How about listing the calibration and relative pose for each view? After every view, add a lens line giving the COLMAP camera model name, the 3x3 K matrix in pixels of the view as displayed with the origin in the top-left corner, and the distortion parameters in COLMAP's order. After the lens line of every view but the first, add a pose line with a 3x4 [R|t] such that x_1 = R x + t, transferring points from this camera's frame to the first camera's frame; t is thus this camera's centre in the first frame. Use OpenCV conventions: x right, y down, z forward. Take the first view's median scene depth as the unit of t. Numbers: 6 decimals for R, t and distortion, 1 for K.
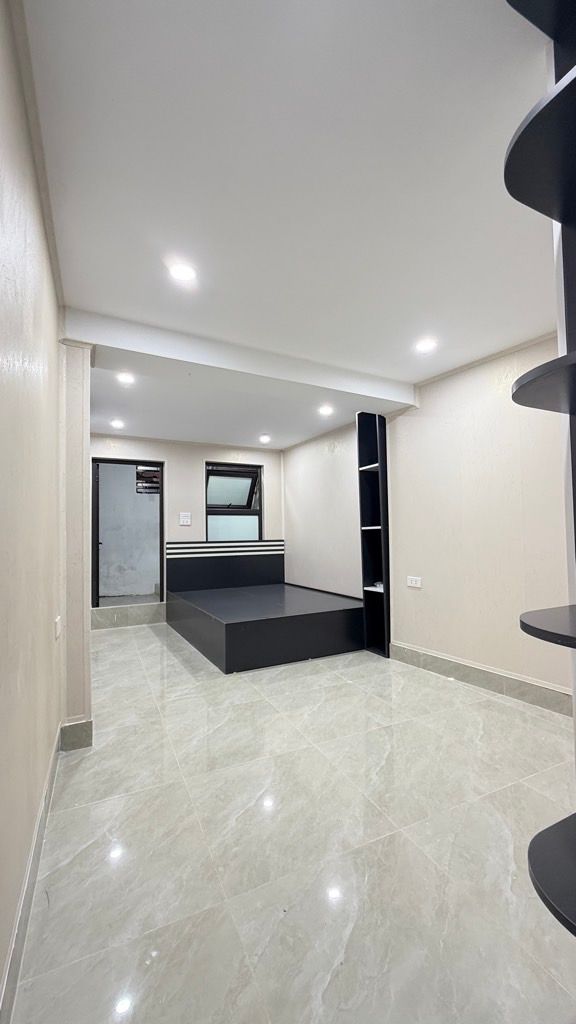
lens RADIAL K [[401.1, 0, 285.8], [0, 401.1, 515.4], [0, 0, 1]] dist [-0.000487, -0.000058]
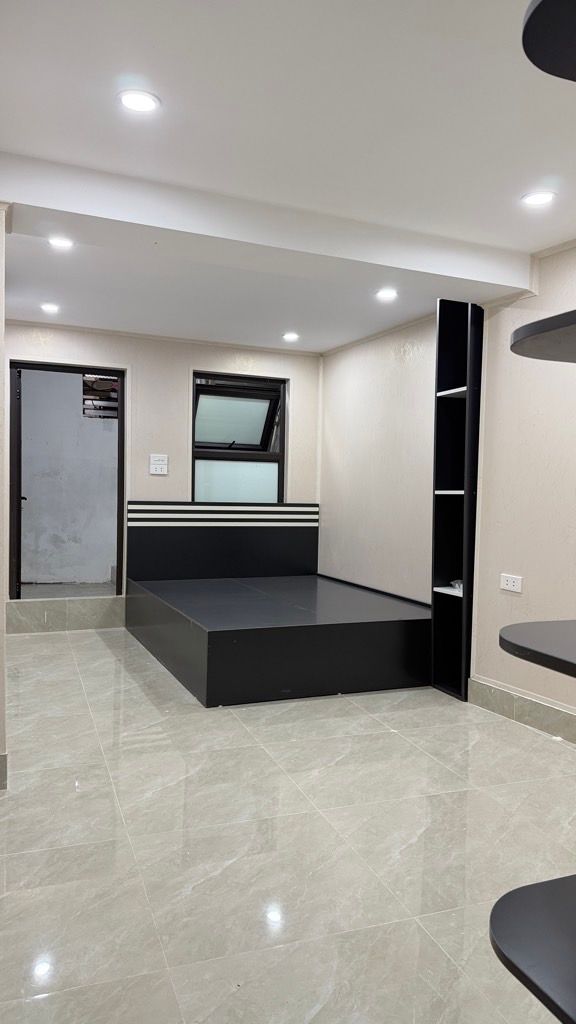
lens RADIAL K [[701.2, 0, 282.7], [0, 701.2, 510.9], [0, 0, 1]] dist [0.092662, -0.110102]
pose [[0.995704, 0.039337, -0.083822, 0.050457], [-0.032768, 0.996387, 0.078354, -0.017308], [0.086601, -0.075271, 0.993395, -0.097656]]
